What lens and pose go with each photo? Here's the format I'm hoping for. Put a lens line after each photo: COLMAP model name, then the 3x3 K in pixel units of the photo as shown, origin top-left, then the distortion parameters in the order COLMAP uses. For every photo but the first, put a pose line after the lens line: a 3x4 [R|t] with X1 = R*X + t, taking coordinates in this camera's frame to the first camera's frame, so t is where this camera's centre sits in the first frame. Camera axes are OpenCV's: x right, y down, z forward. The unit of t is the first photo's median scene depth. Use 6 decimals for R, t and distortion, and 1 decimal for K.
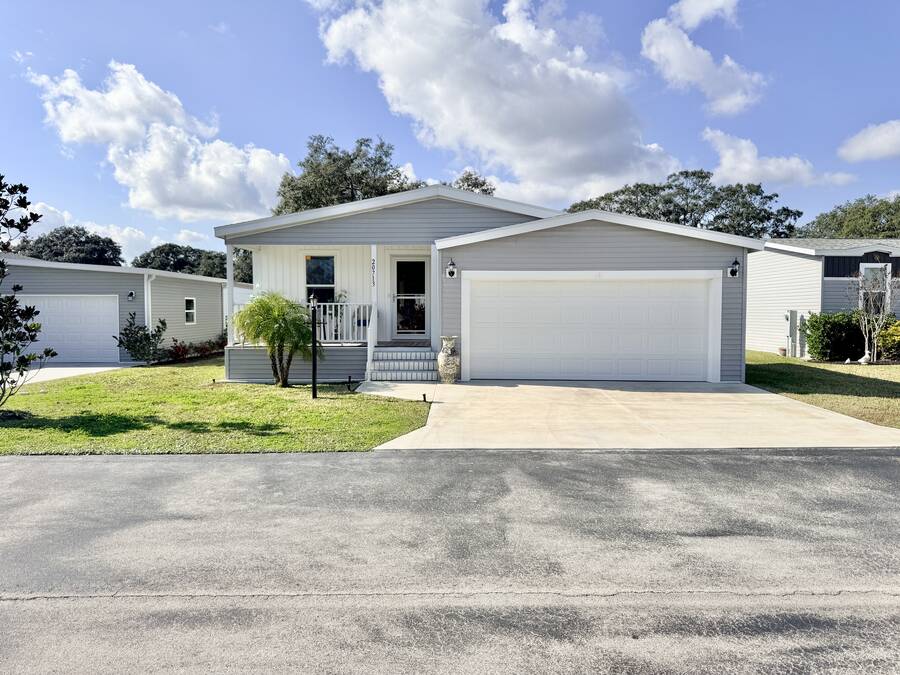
lens RADIAL K [[611.3, 0, 450.0], [0, 611.3, 337.5], [0, 0, 1]] dist [0.007011, -0.001216]
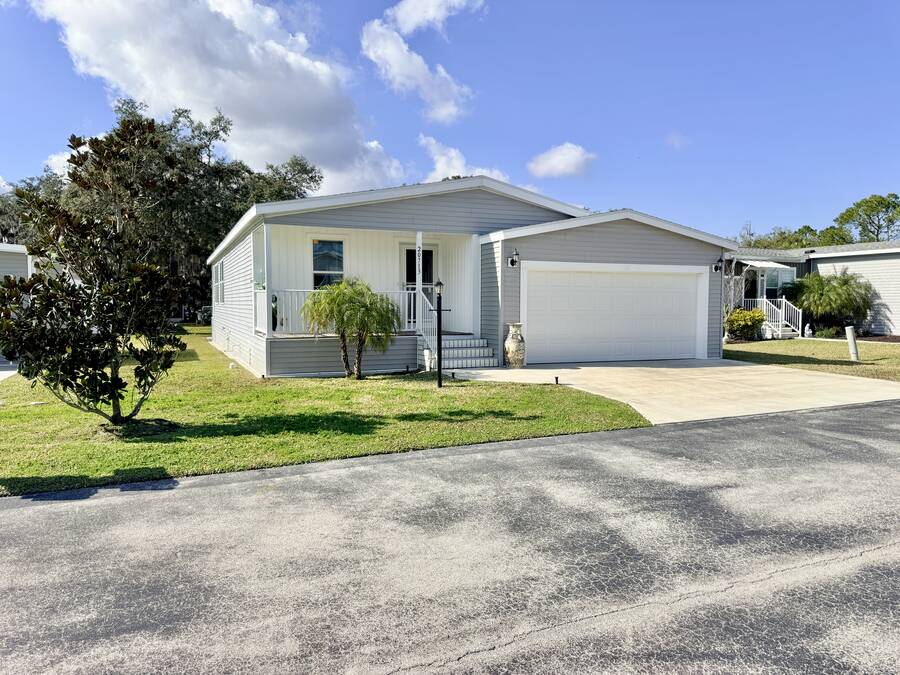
lens RADIAL K [[611.3, 0, 450.0], [0, 611.3, 337.5], [0, 0, 1]] dist [0.007011, -0.001216]
pose [[0.920689, -0.021065, 0.389728, -0.504995], [0.016102, 0.999742, 0.015998, 0.003795], [-0.389964, -0.008454, 0.920791, 0.080973]]
